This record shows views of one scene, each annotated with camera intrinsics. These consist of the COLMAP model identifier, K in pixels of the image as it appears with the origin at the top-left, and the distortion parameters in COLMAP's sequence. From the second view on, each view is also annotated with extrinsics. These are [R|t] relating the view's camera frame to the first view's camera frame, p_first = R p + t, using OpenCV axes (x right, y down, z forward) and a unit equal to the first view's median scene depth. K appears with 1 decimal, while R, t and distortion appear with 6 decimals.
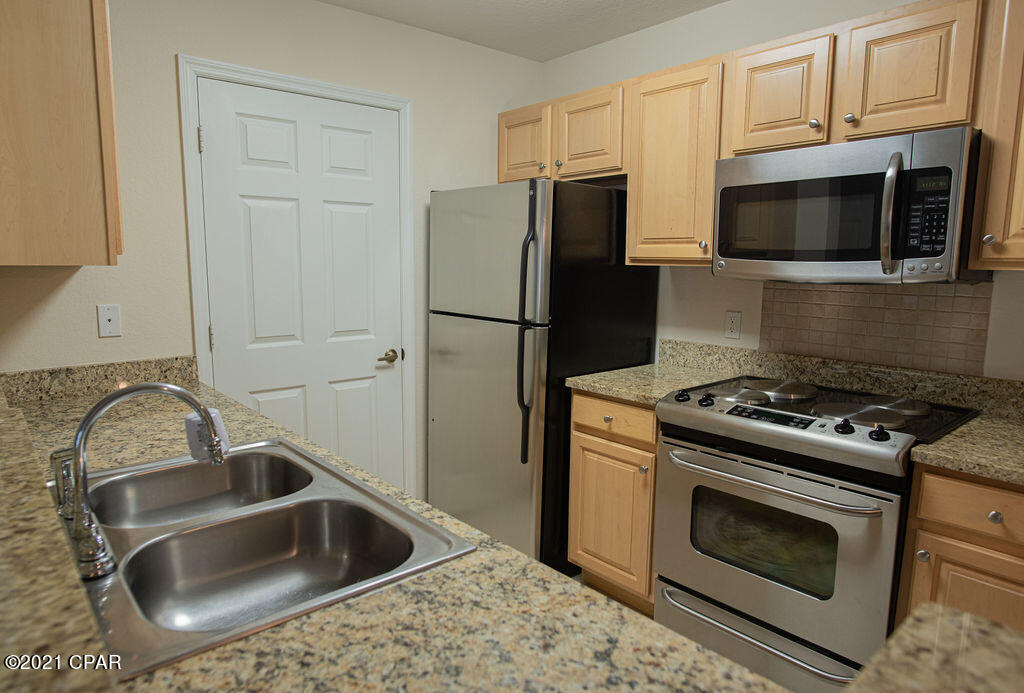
lens RADIAL K [[634.4, 0, 510.1], [0, 634.4, 346.0], [0, 0, 1]] dist [-0.023090, 0.003064]
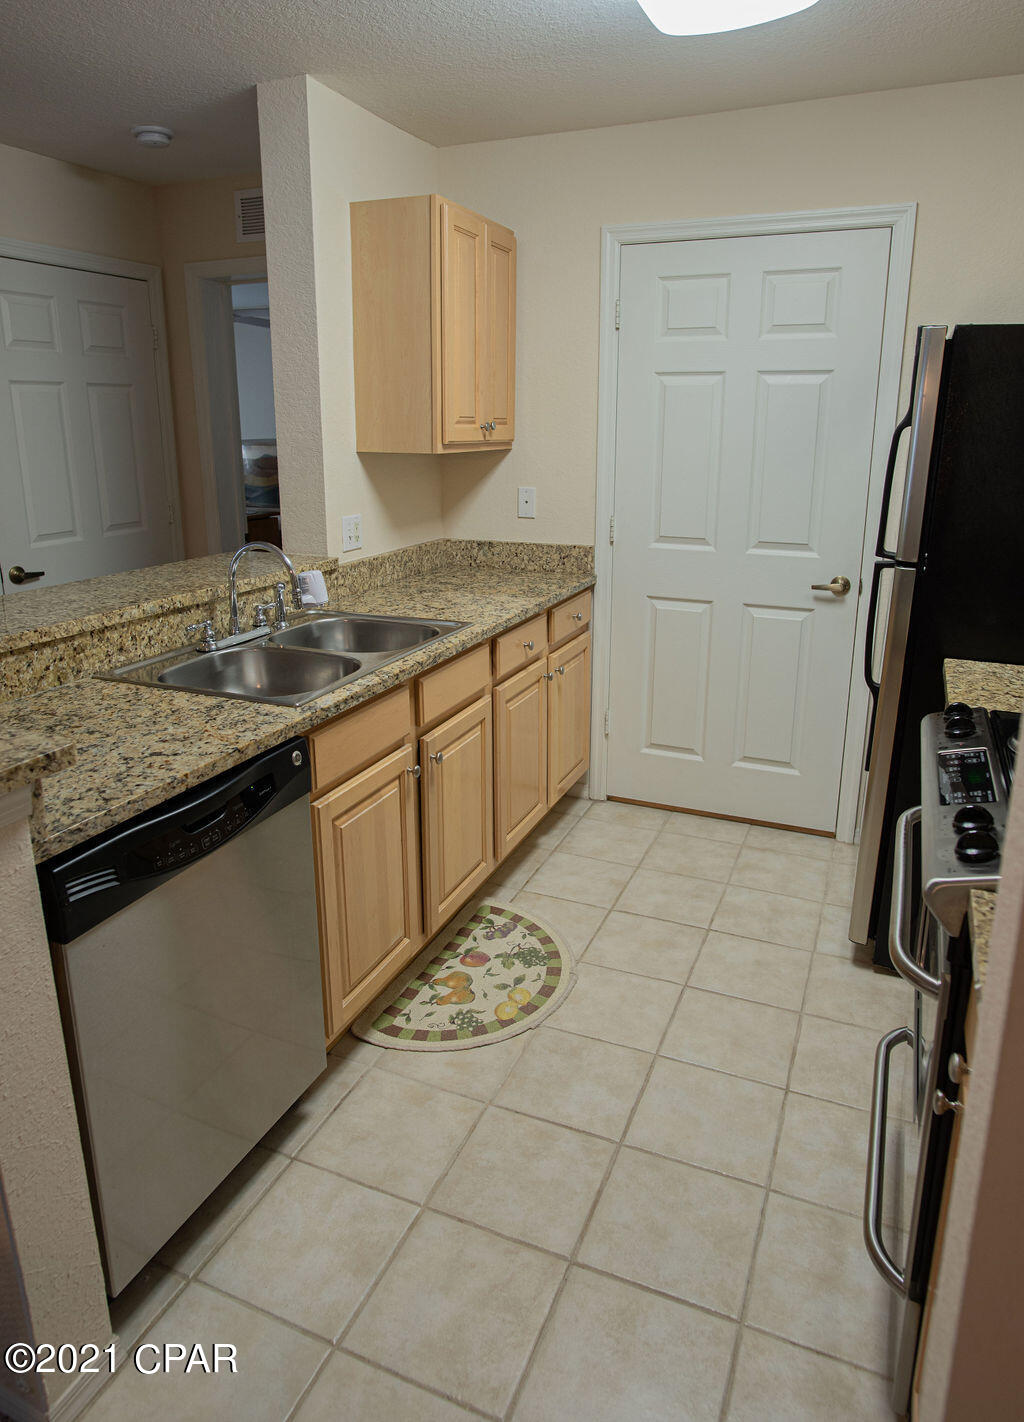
lens RADIAL K [[935.1, 0, 499.5], [0, 935.1, 656.3], [0, 0, 1]] dist [-0.022830, -0.002145]
pose [[0.427131, 0.218561, -0.877377, 0.760448], [-0.122023, 0.975403, 0.183576, -0.068760], [0.895918, 0.028649, 0.443294, 0.251498]]
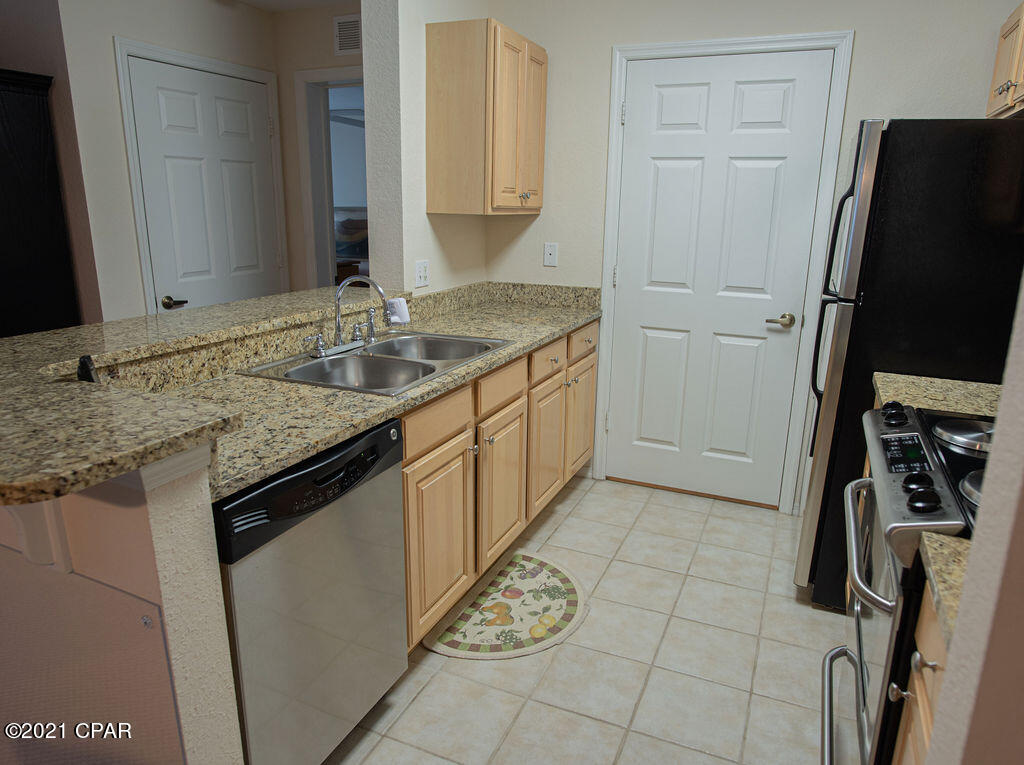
lens RADIAL K [[699.3, 0, 505.1], [0, 699.3, 385.6], [0, 0, 1]] dist [-0.027509, 0.006329]
pose [[0.420397, 0.233173, -0.876867, 0.741195], [-0.138685, 0.971573, 0.191867, -0.039990], [0.896679, 0.040948, 0.440784, 0.214780]]
